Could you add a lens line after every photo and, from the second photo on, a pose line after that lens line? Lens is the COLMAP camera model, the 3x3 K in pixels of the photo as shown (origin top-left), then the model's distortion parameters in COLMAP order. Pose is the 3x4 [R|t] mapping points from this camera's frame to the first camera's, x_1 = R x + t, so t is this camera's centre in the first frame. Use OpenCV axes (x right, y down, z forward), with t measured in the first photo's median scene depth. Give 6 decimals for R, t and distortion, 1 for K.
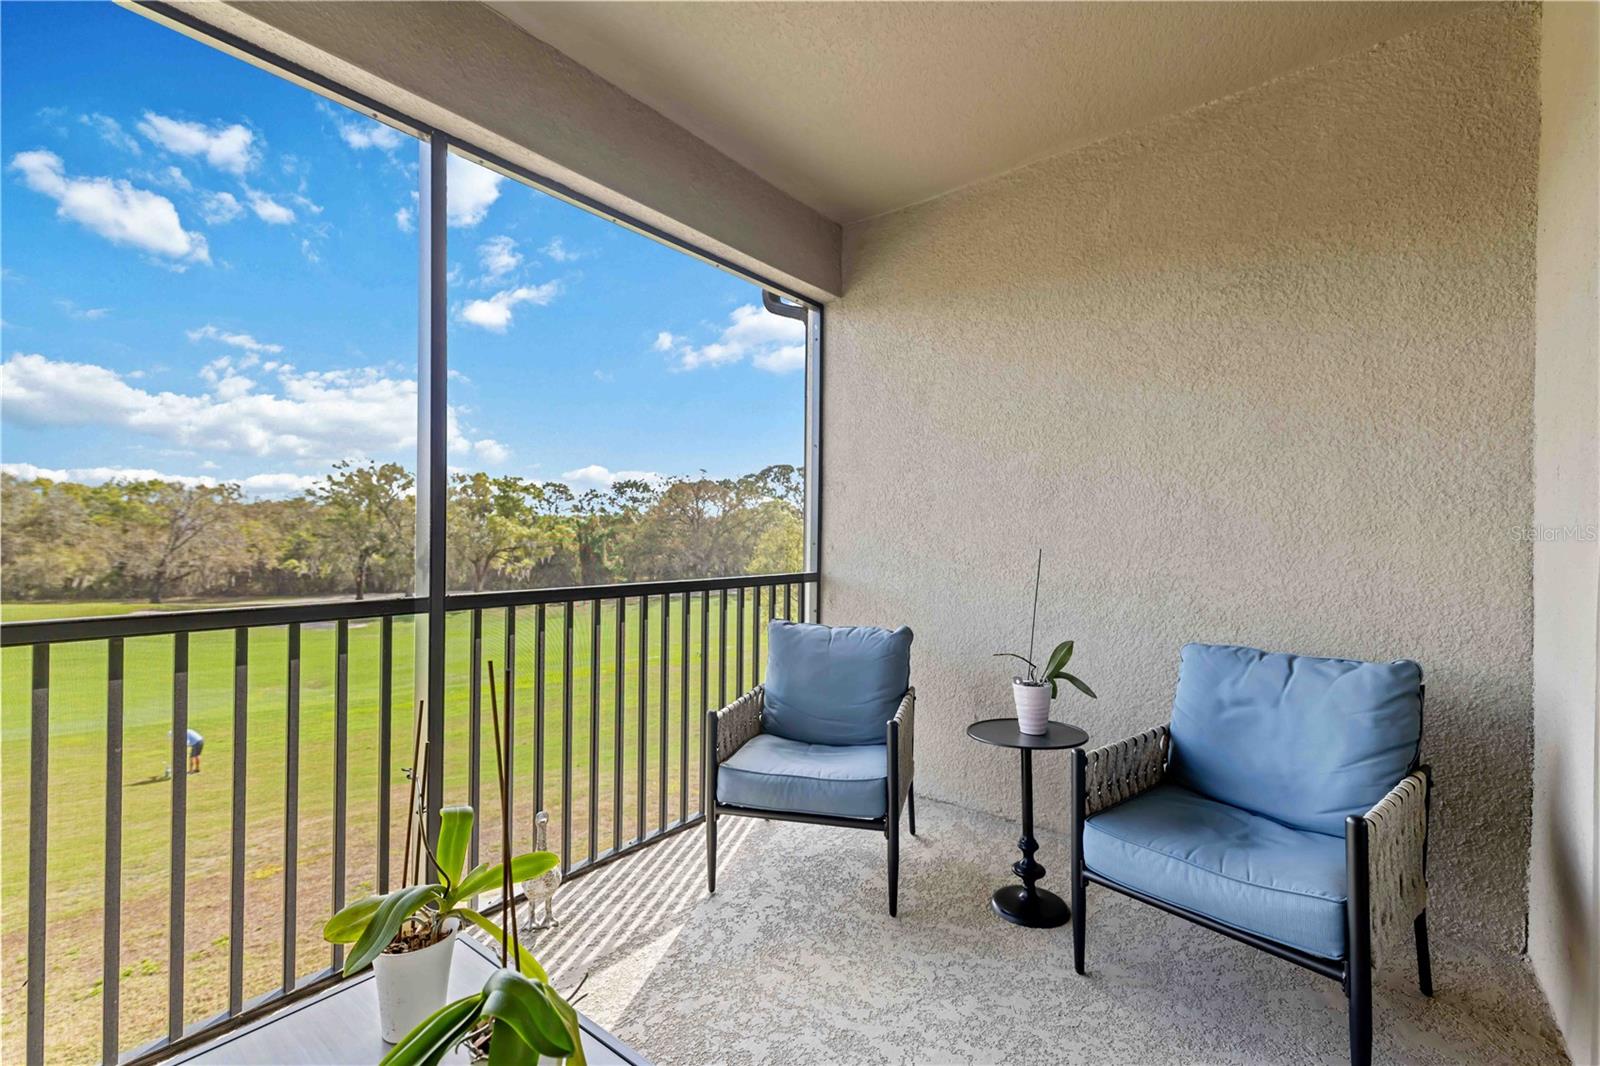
lens RADIAL K [[691.4, 0, 793.0], [0, 691.4, 530.6], [0, 0, 1]] dist [0.001071, 0.000988]
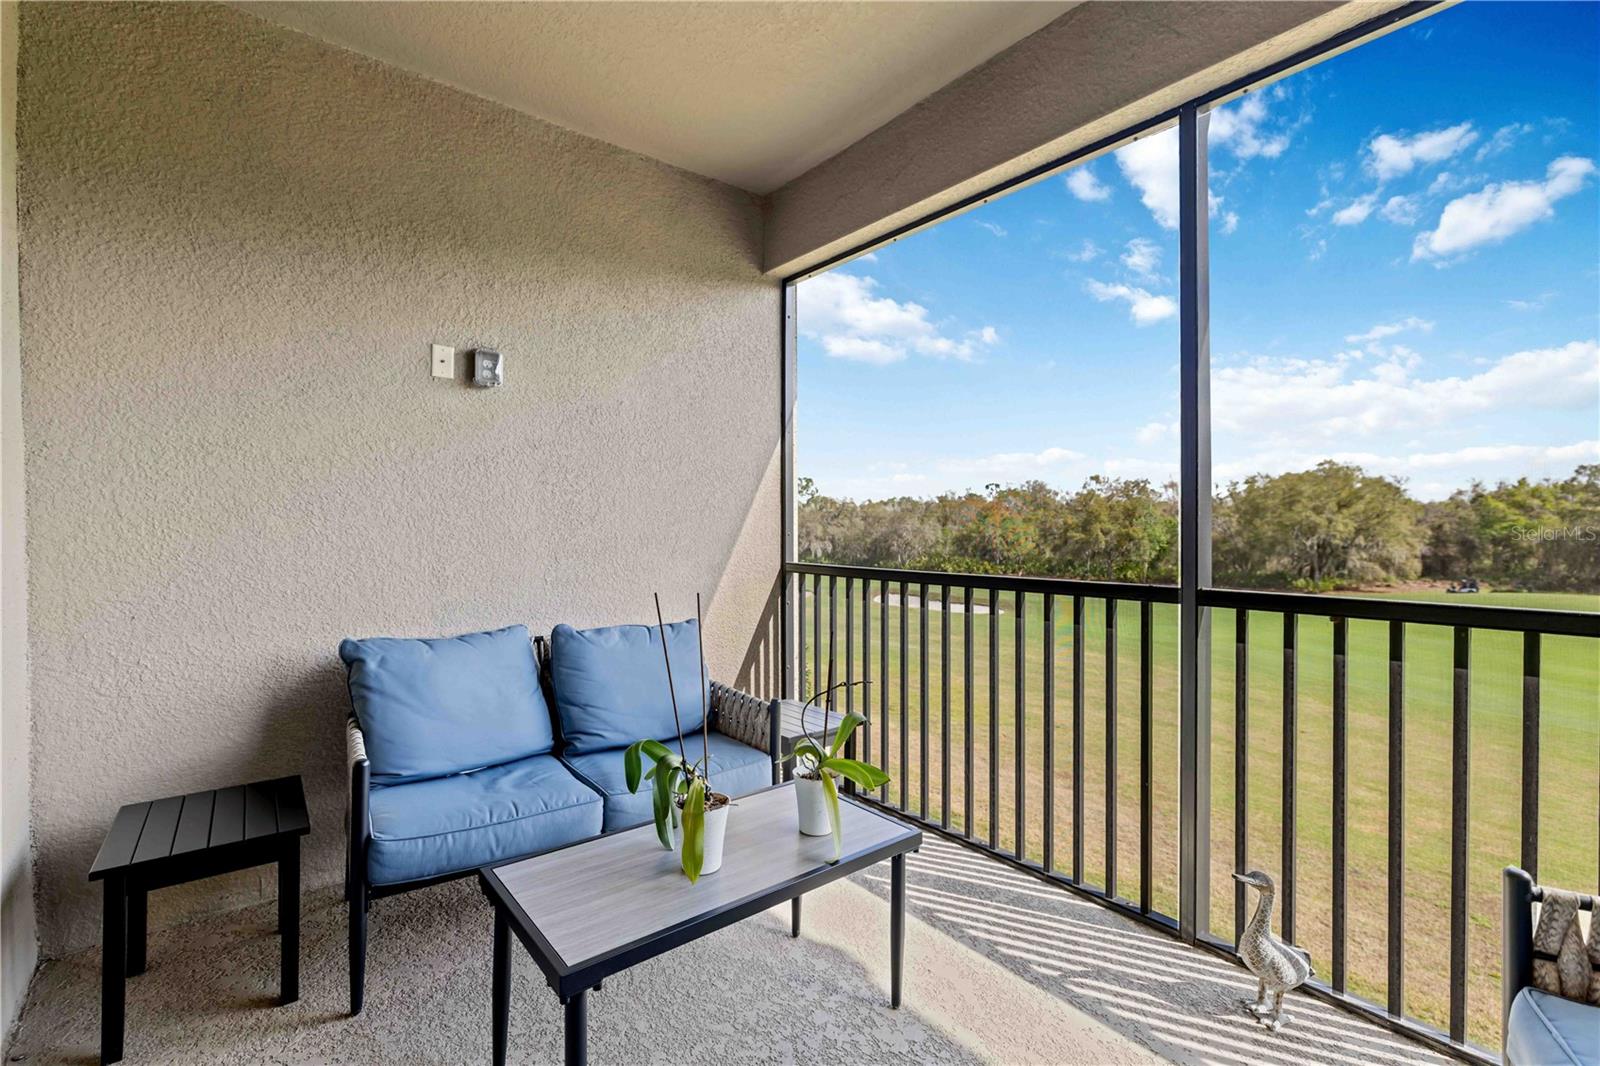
lens RADIAL K [[692.8, 0, 805.4], [0, 692.8, 526.2], [0, 0, 1]] dist [-0.001527, -0.000506]
pose [[-0.204947, -0.000853, -0.978773, 0.545862], [0.006688, 0.999975, -0.002272, 0.008513], [0.978750, -0.007012, -0.204936, 0.685604]]
